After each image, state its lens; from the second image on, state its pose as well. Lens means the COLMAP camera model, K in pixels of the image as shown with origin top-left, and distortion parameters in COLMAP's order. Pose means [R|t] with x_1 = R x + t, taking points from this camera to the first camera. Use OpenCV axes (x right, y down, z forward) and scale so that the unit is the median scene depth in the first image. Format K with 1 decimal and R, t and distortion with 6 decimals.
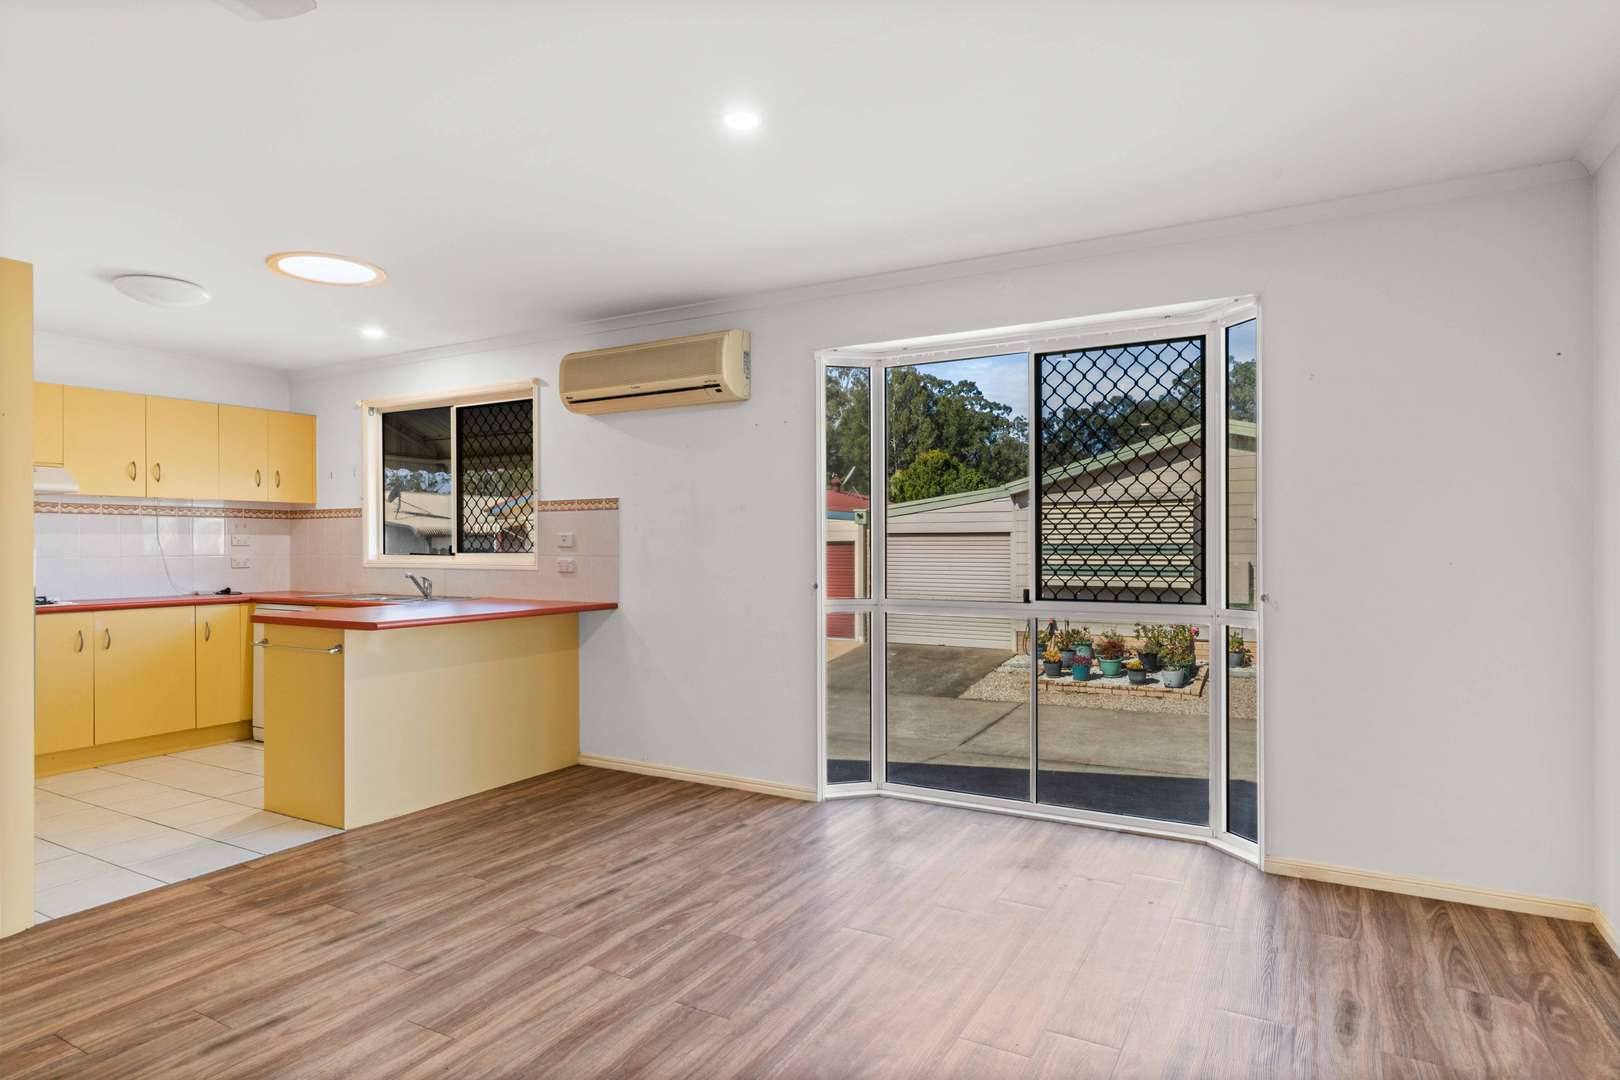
lens RADIAL K [[899.1, 0, 801.0], [0, 899.1, 543.1], [0, 0, 1]] dist [0.005078, 0.001583]
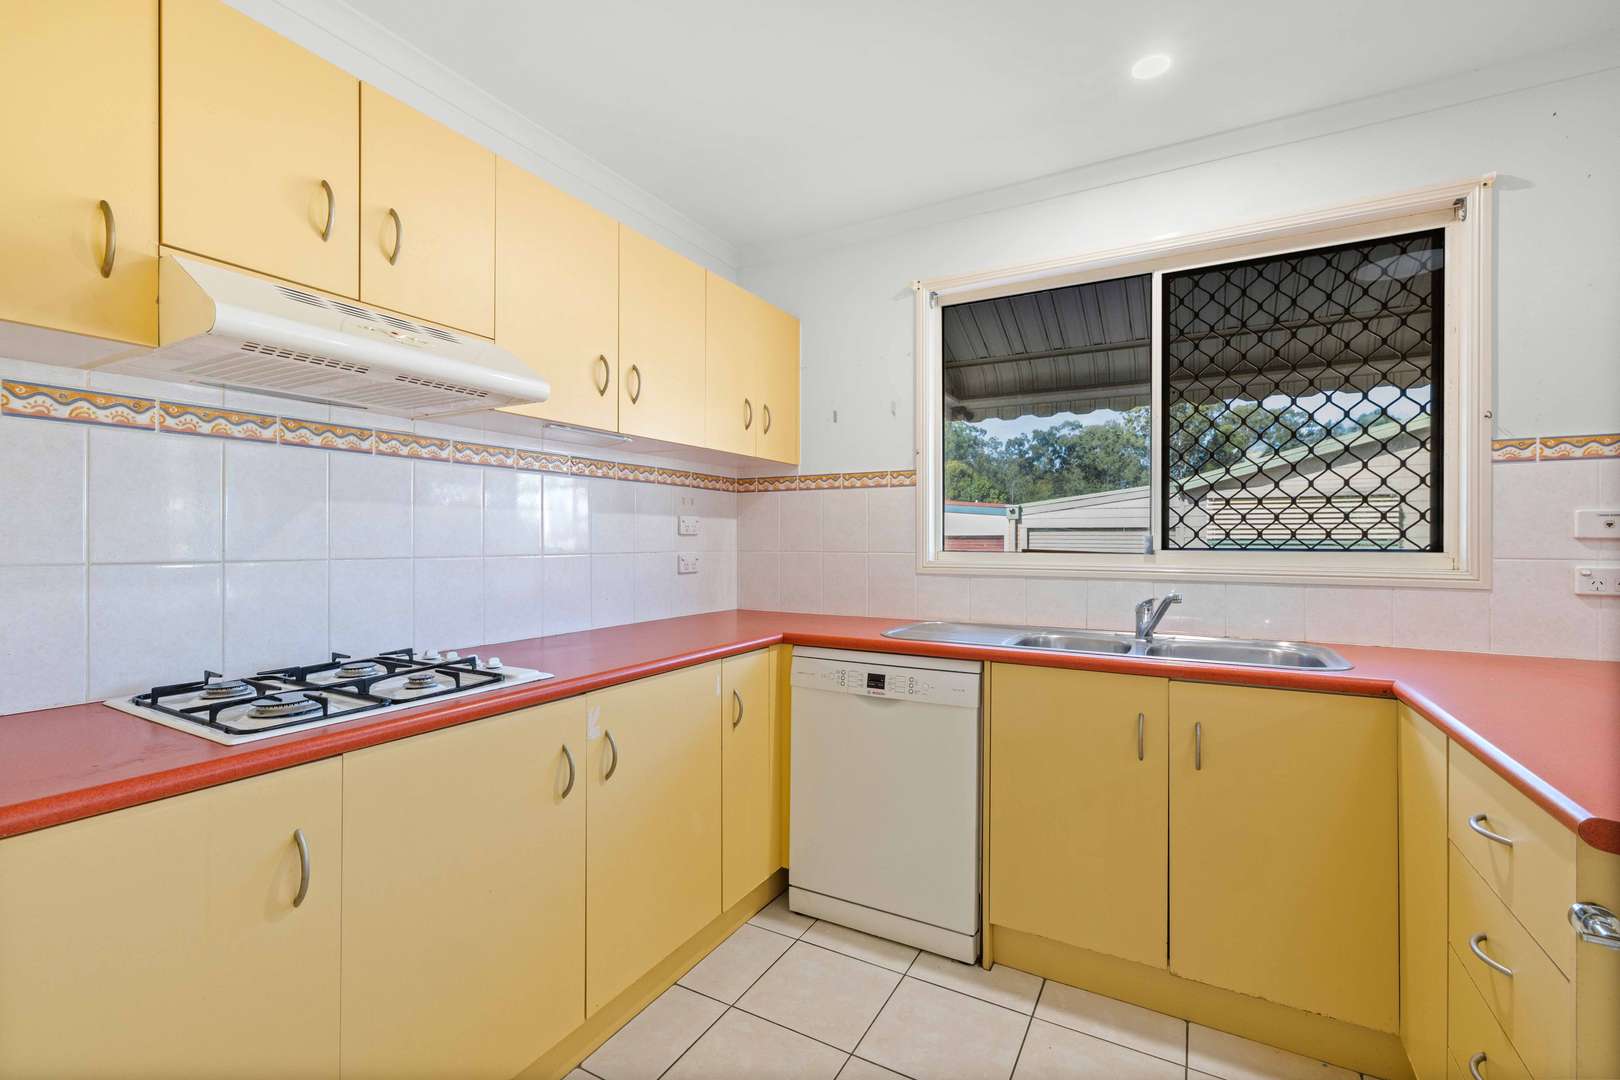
lens RADIAL K [[706.0, 0, 810.0], [0, 706.0, 537.3], [0, 0, 1]] dist [-0.004783, 0.000047]
pose [[0.999938, 0.003755, 0.010437, -0.558317], [-0.003747, 0.999993, -0.000868, 0.004585], [-0.010440, 0.000829, 0.999945, 0.554083]]
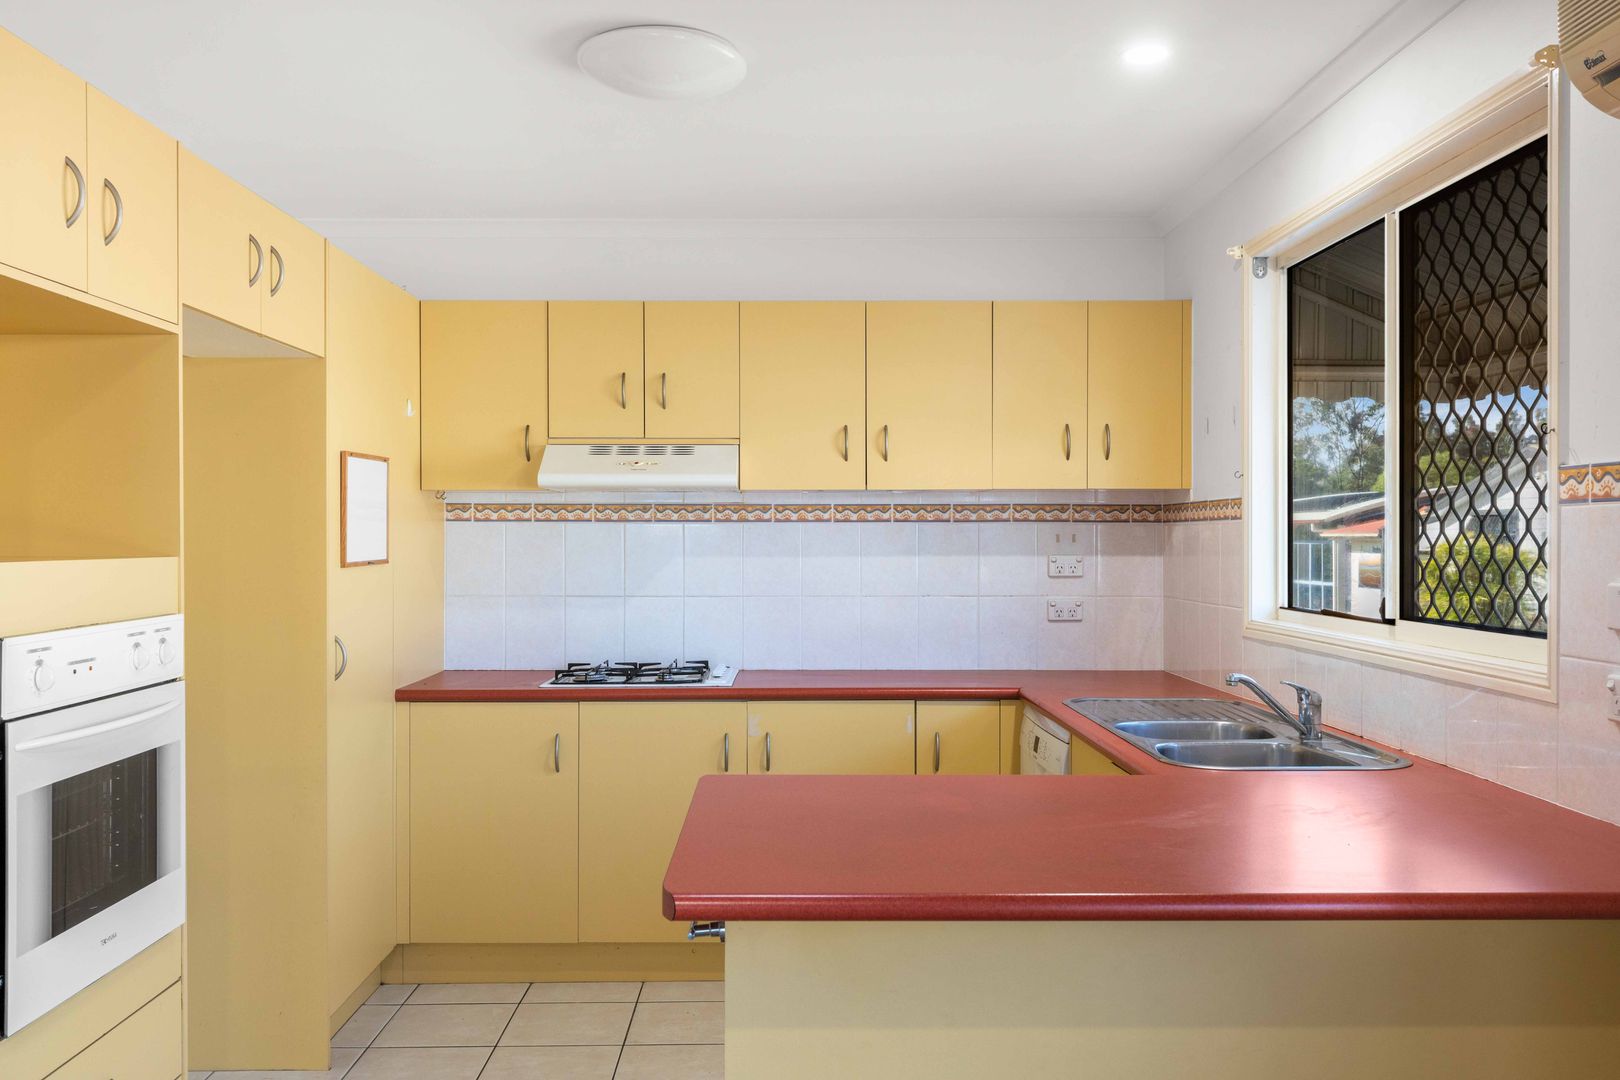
lens RADIAL K [[1388.5, 0, 808.1], [0, 1388.5, 548.3], [0, 0, 1]] dist [0.009635, -0.015502]
pose [[0.511180, 0.007807, -0.859438, -0.025540], [0.000810, 0.999954, 0.009565, -0.021250], [0.859473, -0.005585, 0.511150, 0.484901]]
